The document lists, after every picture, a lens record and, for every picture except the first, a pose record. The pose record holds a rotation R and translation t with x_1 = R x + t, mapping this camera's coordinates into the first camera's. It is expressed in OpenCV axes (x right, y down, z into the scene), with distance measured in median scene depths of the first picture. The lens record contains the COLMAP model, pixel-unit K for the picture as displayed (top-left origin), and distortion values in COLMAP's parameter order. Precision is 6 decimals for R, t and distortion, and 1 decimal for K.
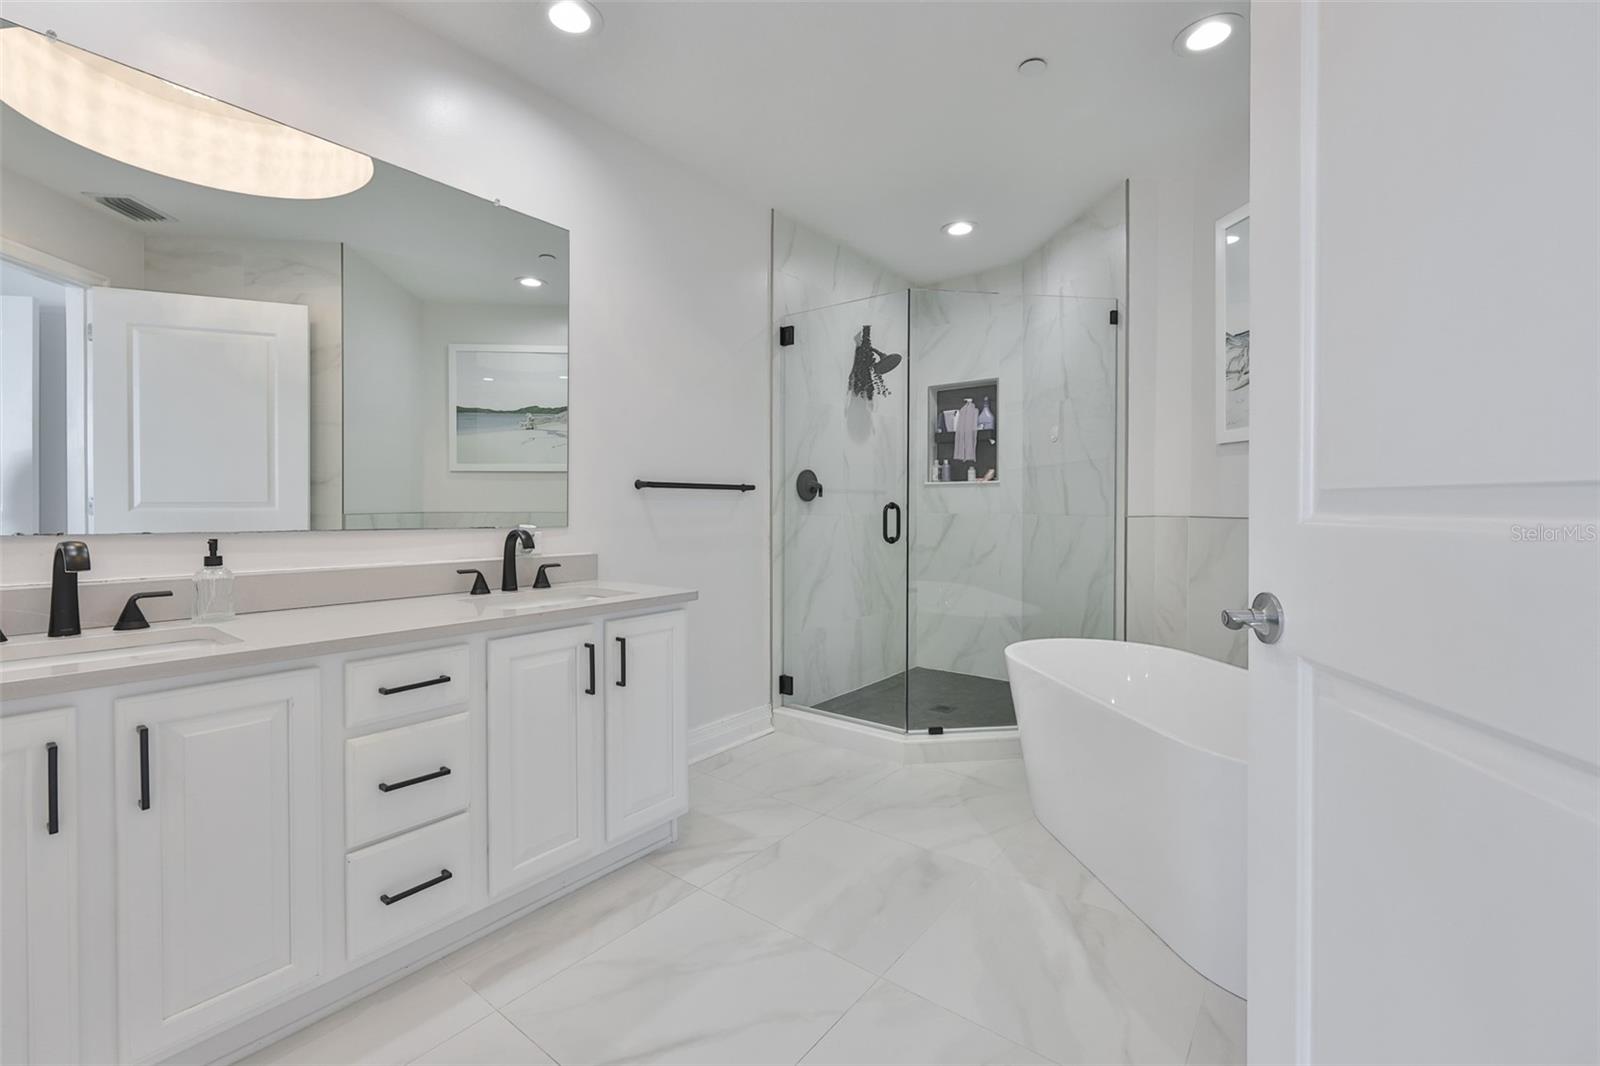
lens RADIAL K [[688.4, 0, 801.7], [0, 688.4, 517.6], [0, 0, 1]] dist [-0.000413, 0.000013]
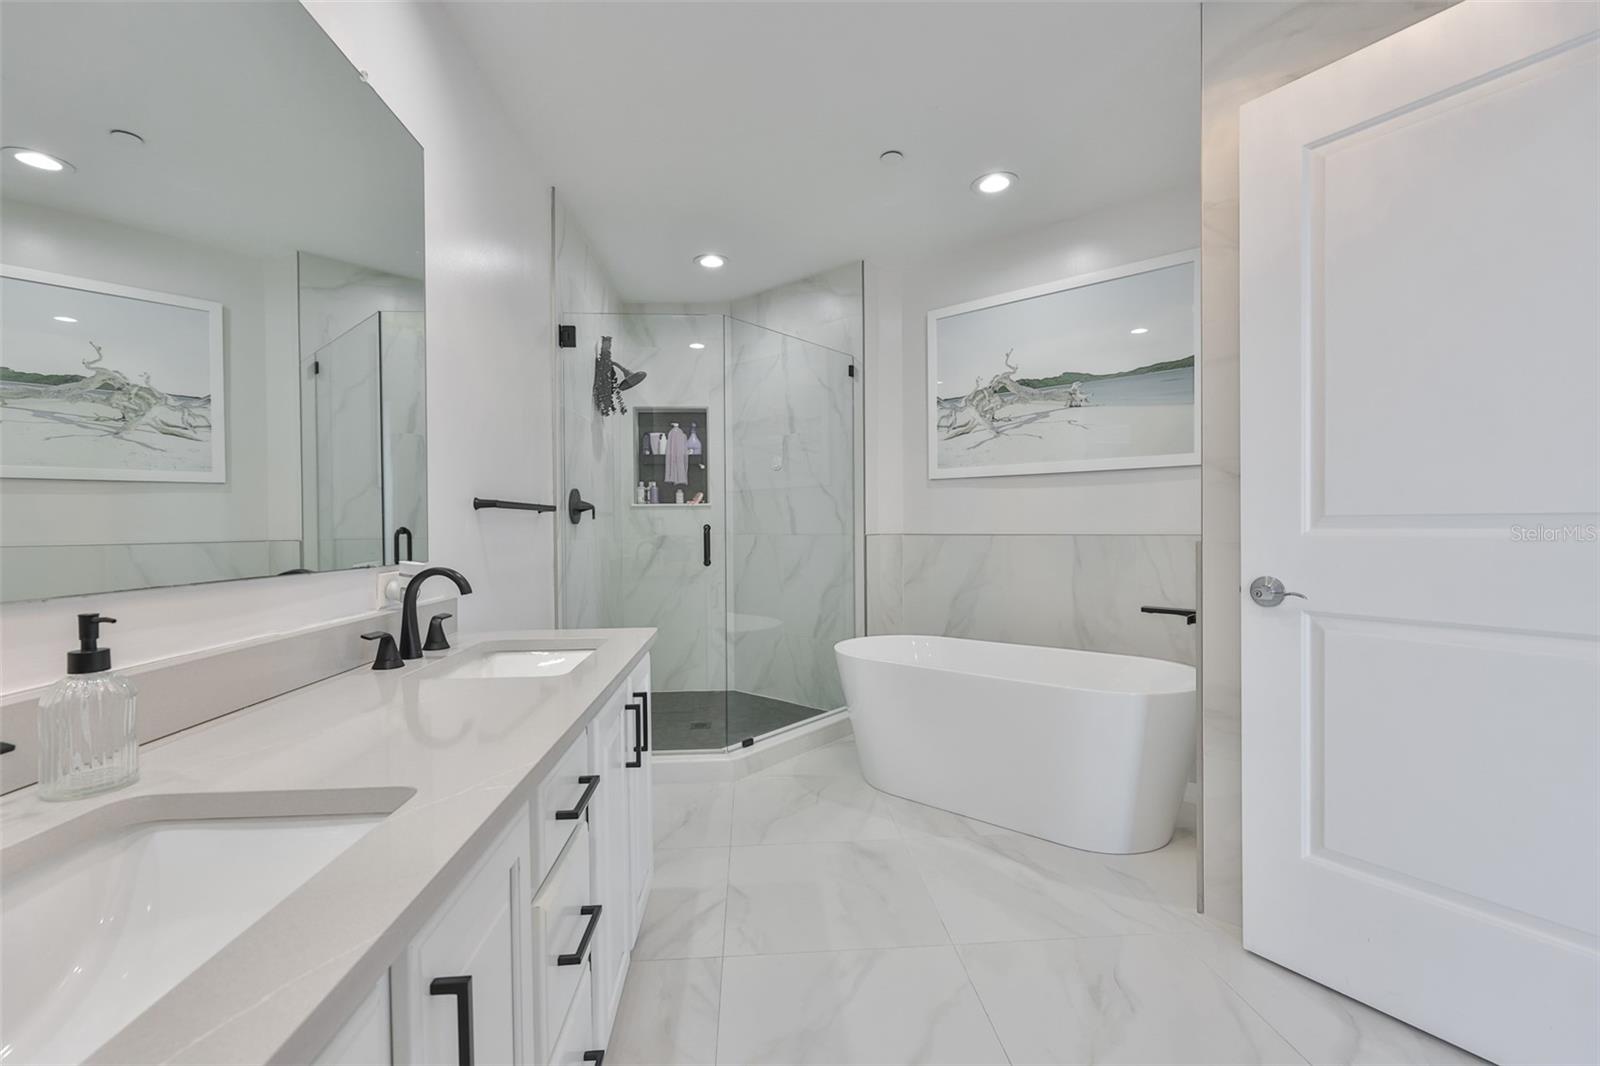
lens RADIAL K [[675.9, 0, 801.1], [0, 675.9, 539.0], [0, 0, 1]] dist [-0.009391, -0.000200]
pose [[0.743047, -0.021282, 0.668900, -0.335587], [0.020990, 0.999744, 0.008492, -0.005428], [-0.668910, 0.007730, 0.743304, 0.143070]]
